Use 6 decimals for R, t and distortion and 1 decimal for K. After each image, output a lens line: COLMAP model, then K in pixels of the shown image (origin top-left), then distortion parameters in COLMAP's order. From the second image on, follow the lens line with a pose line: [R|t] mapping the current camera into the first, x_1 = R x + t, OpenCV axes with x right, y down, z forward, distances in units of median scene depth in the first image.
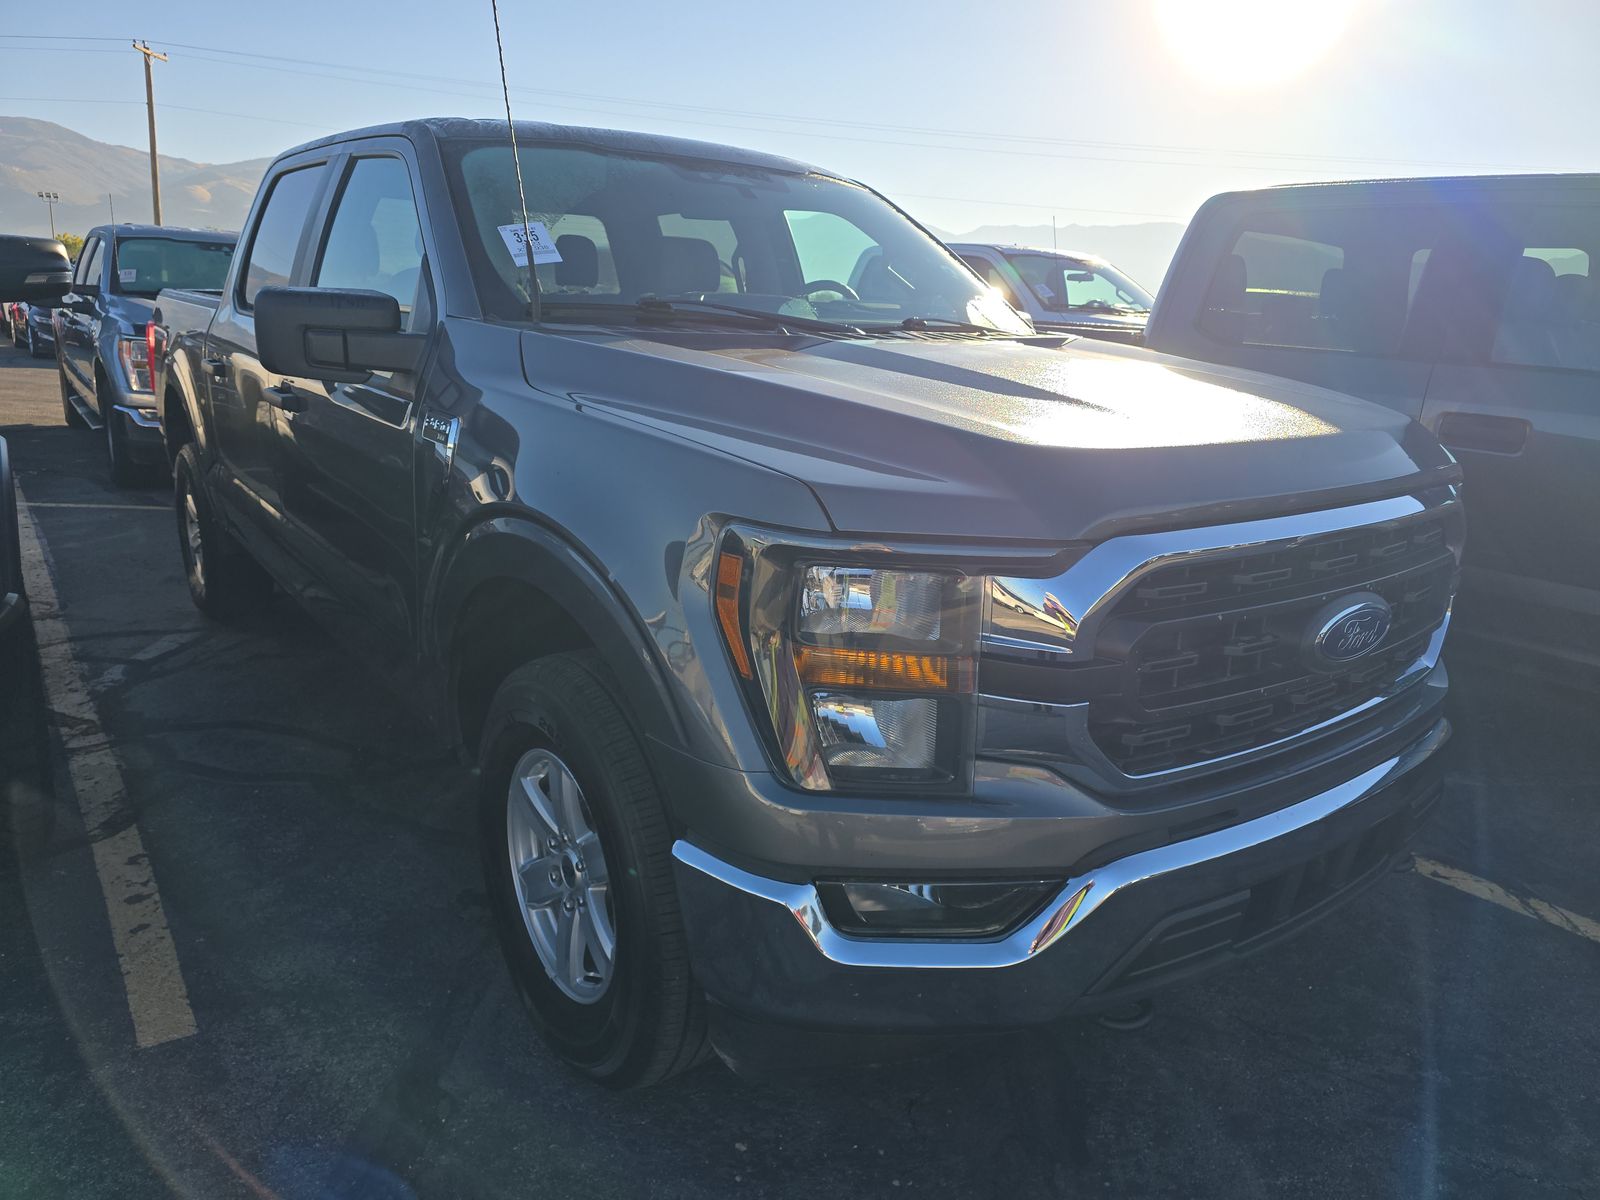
lens RADIAL K [[1070.5, 0, 805.8], [0, 1070.5, 589.7], [0, 0, 1]] dist [0.050548, -0.046409]
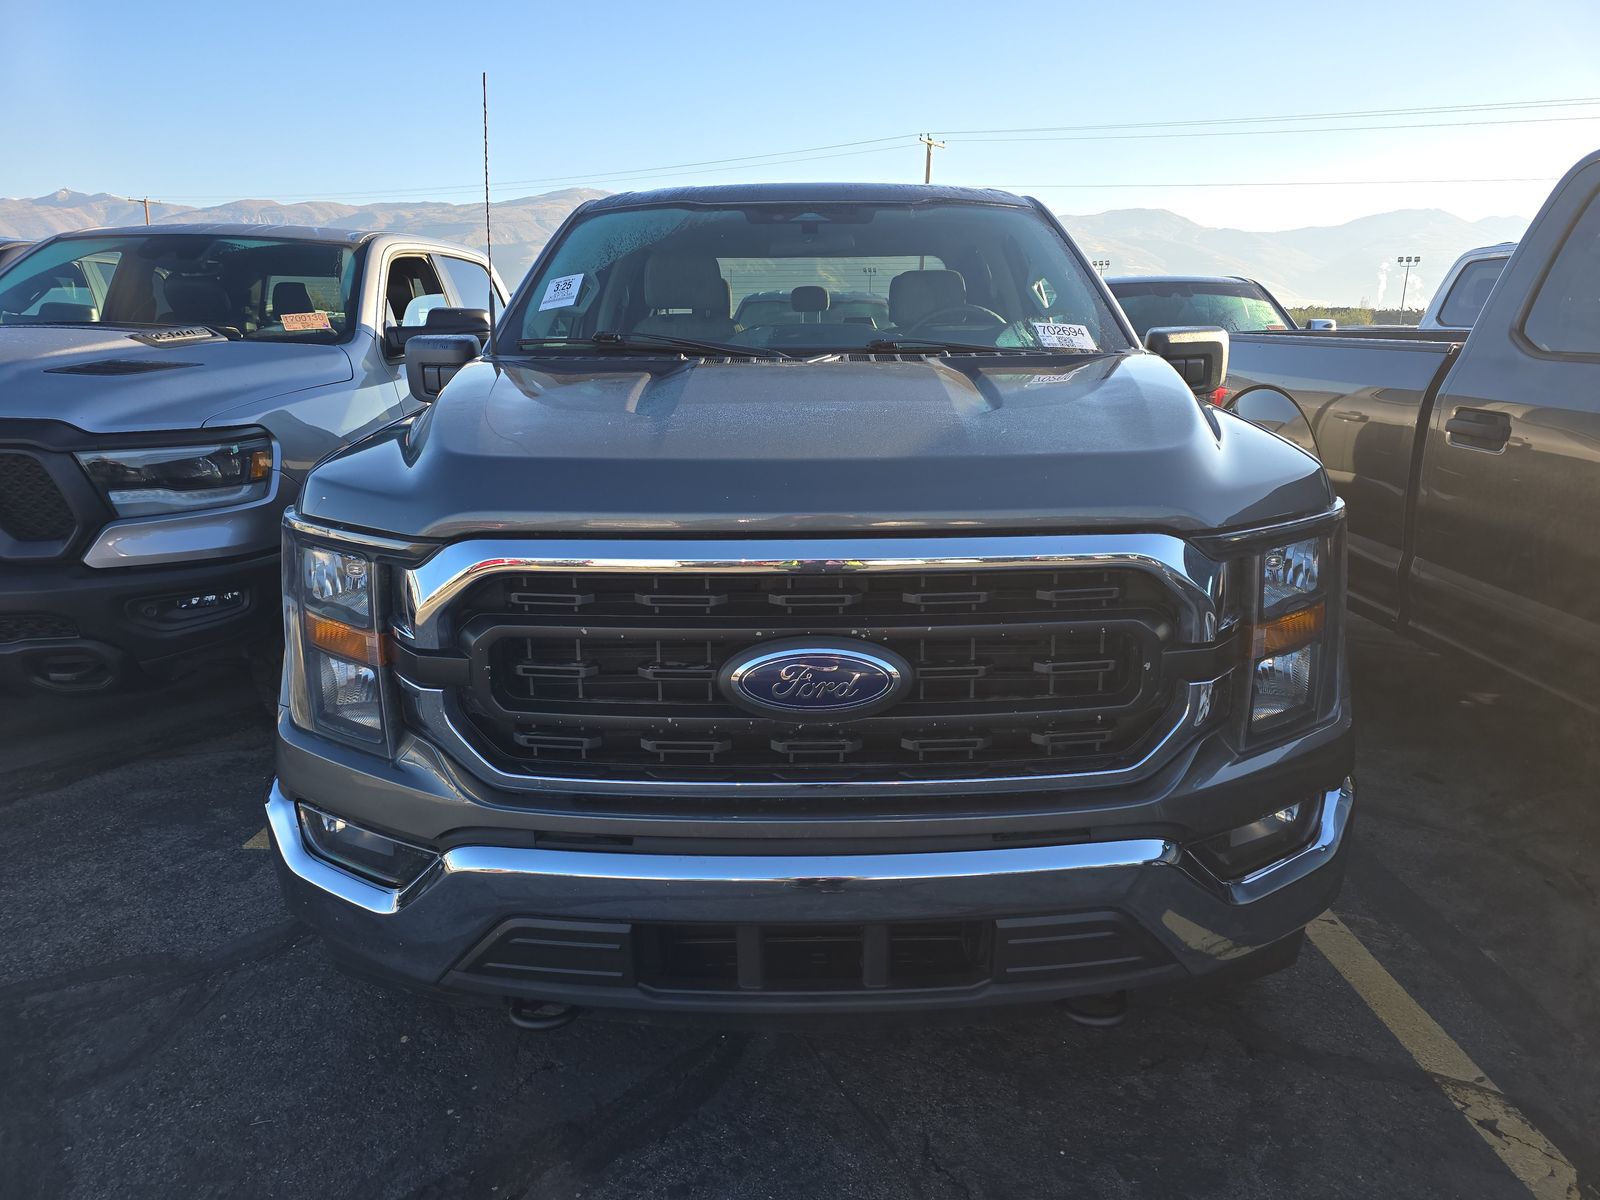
lens RADIAL K [[1061.4, 0, 806.1], [0, 1061.4, 592.2], [0, 0, 1]] dist [0.058604, -0.048701]
pose [[0.795663, 0.101102, -0.597243, 0.630943], [-0.119388, 0.992807, 0.009011, -0.023841], [0.593857, 0.064134, 0.802010, 0.188448]]
